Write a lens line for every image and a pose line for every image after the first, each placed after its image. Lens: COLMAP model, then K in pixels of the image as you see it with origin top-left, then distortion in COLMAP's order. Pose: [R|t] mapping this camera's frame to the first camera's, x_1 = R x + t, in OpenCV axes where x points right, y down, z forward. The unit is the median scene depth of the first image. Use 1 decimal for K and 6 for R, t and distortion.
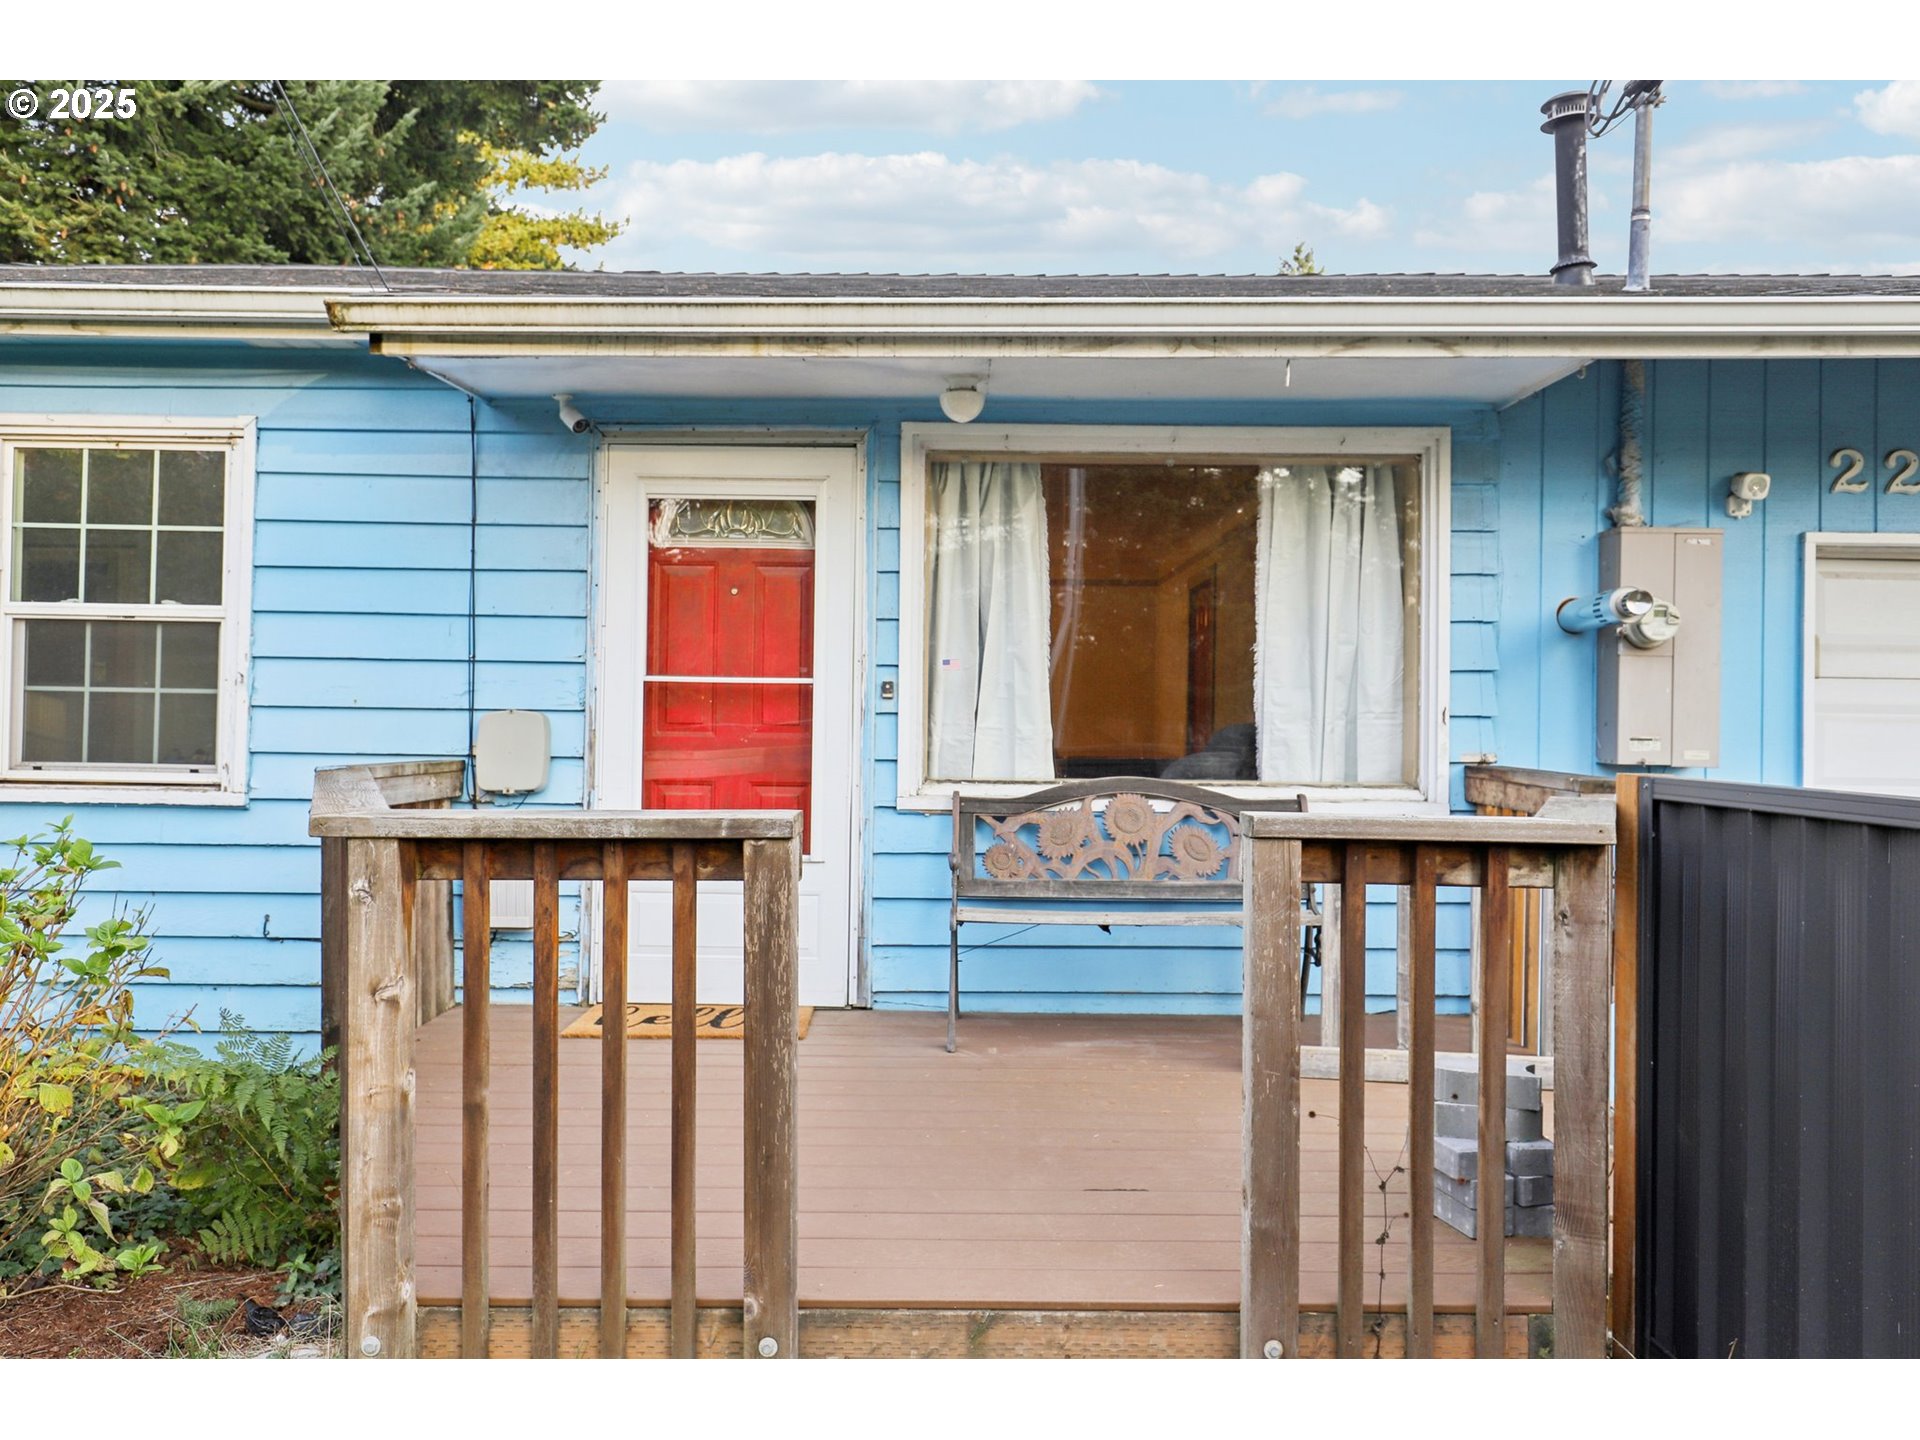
lens RADIAL K [[1390.0, 0, 953.7], [0, 1390.0, 716.3], [0, 0, 1]] dist [-0.000709, 0.002560]
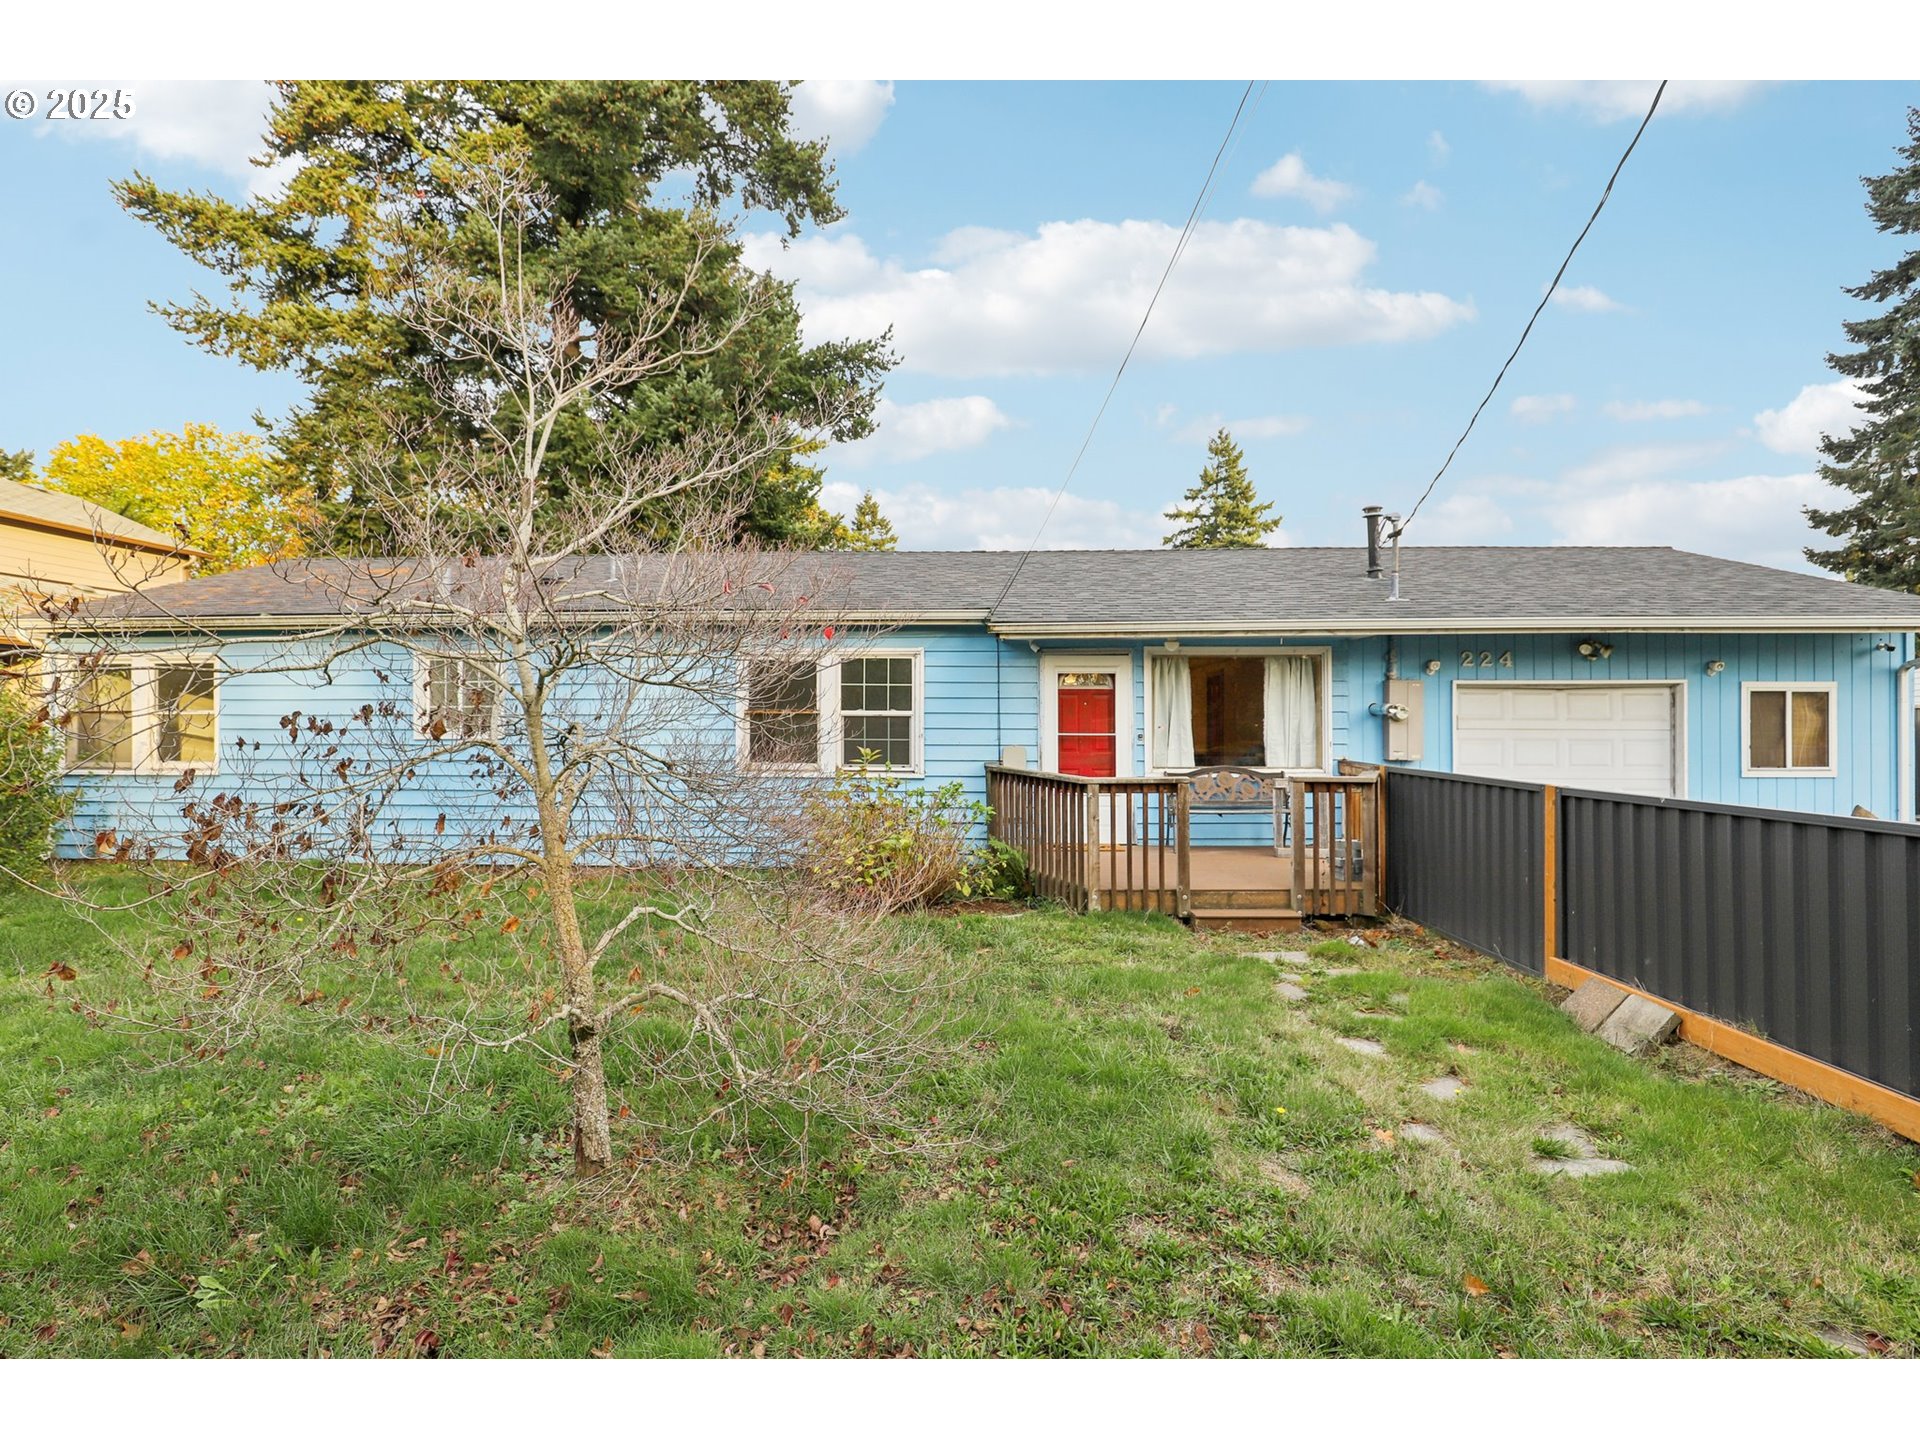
lens RADIAL K [[902.9, 0, 962.2], [0, 902.9, 717.2], [0, 0, 1]] dist [-0.027161, 0.004068]
pose [[0.999373, -0.011064, -0.033633, -0.361533], [0.010933, 0.999932, -0.004079, -0.057660], [0.033676, 0.003709, 0.999426, -0.927487]]
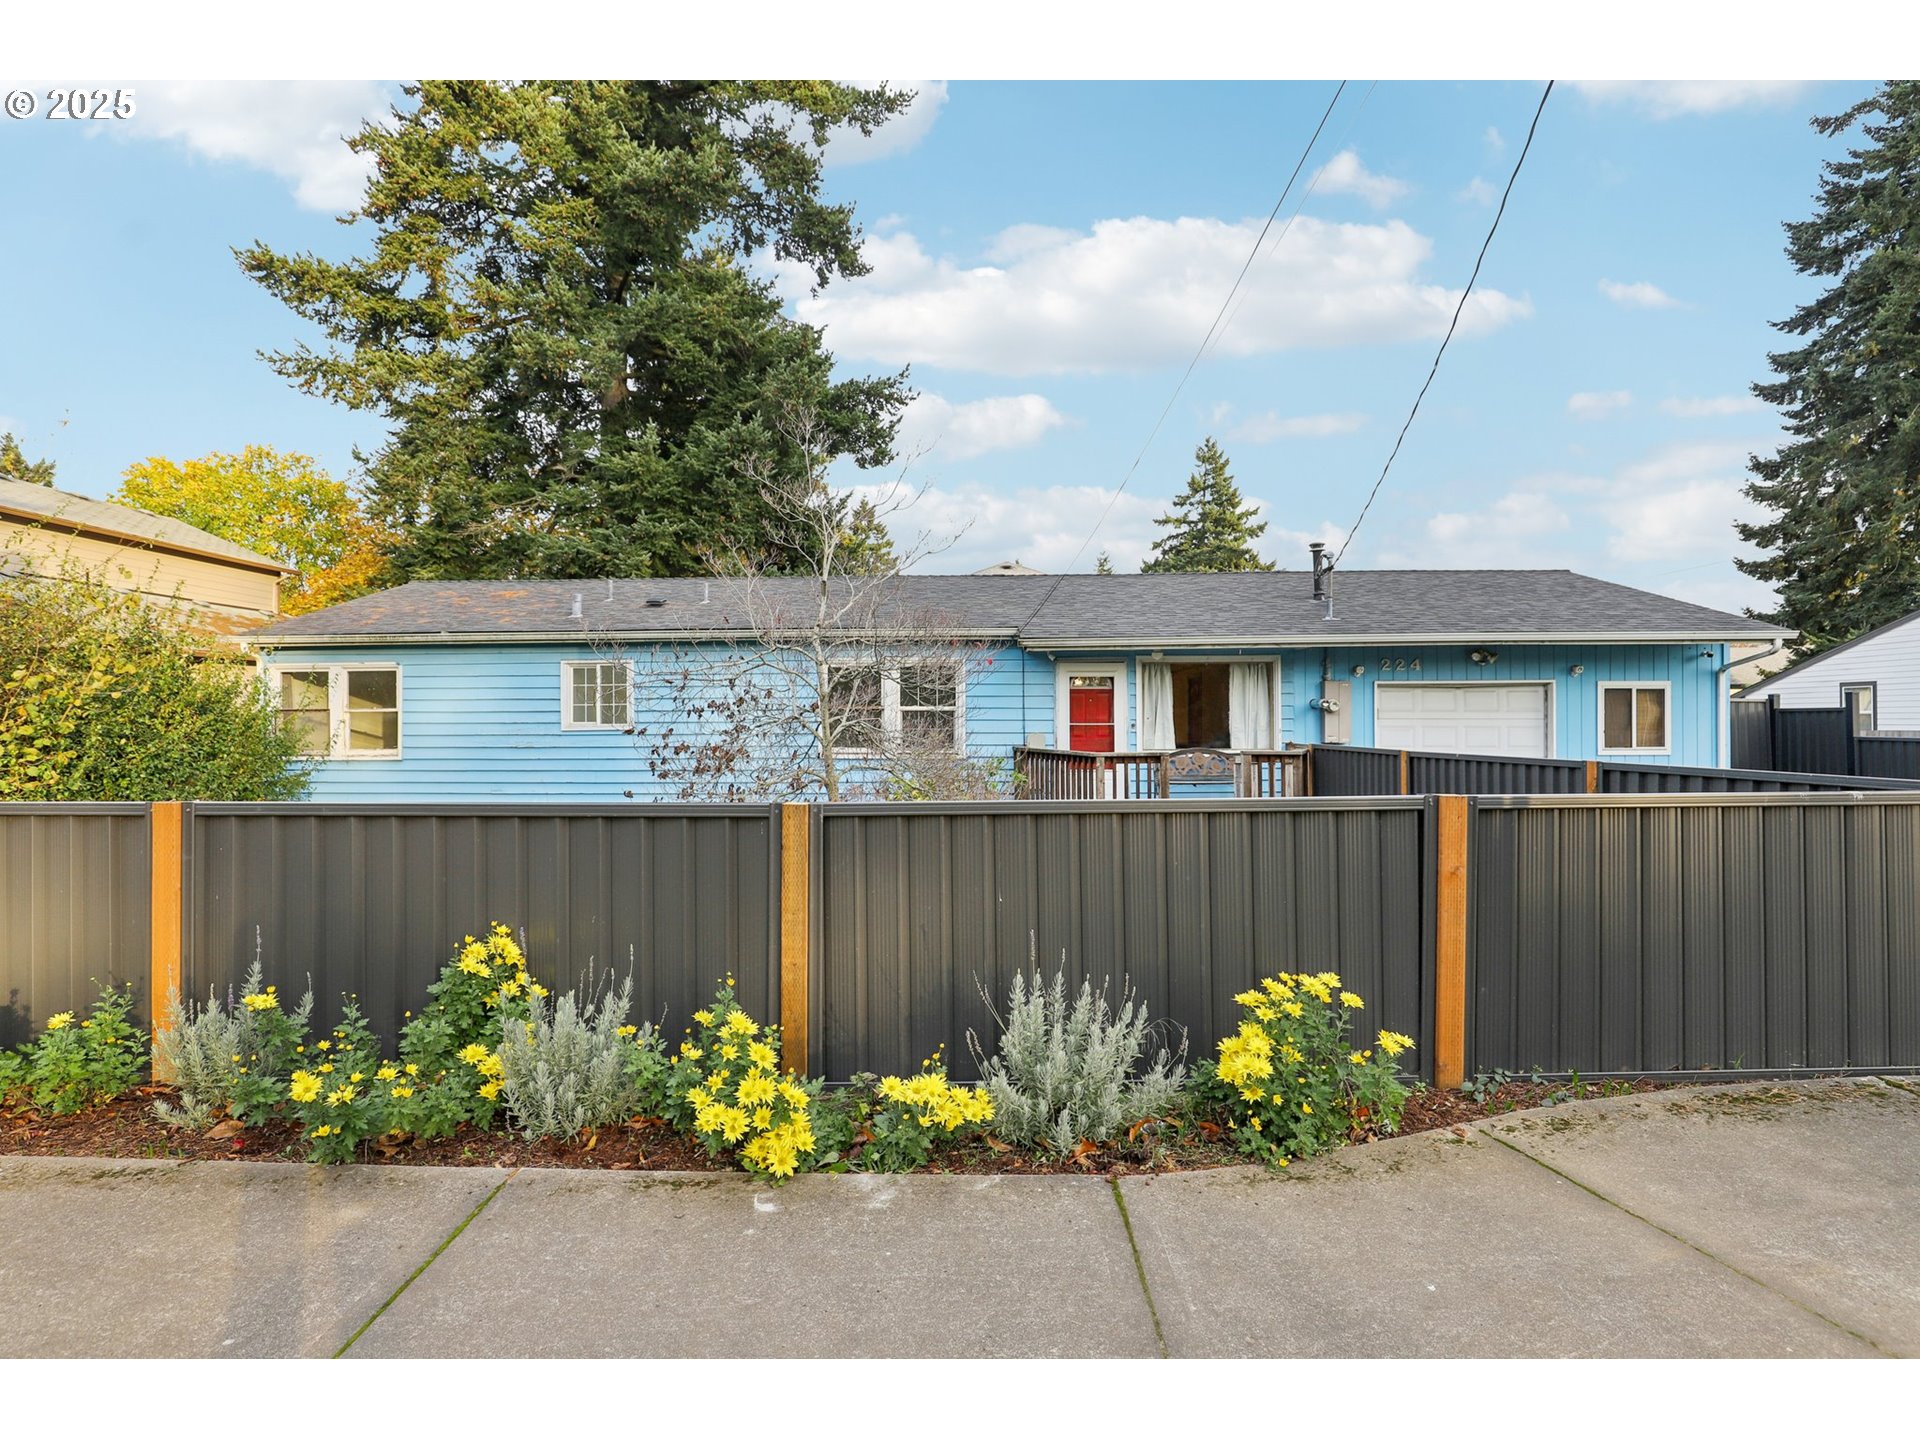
lens RADIAL K [[902.9, 0, 962.6], [0, 902.9, 725.7], [0, 0, 1]] dist [-0.027161, 0.004068]
pose [[0.999623, -0.015143, -0.022907, -0.459125], [0.015241, 0.999875, 0.004142, -0.037579], [0.022841, -0.004490, 0.999729, -1.480941]]
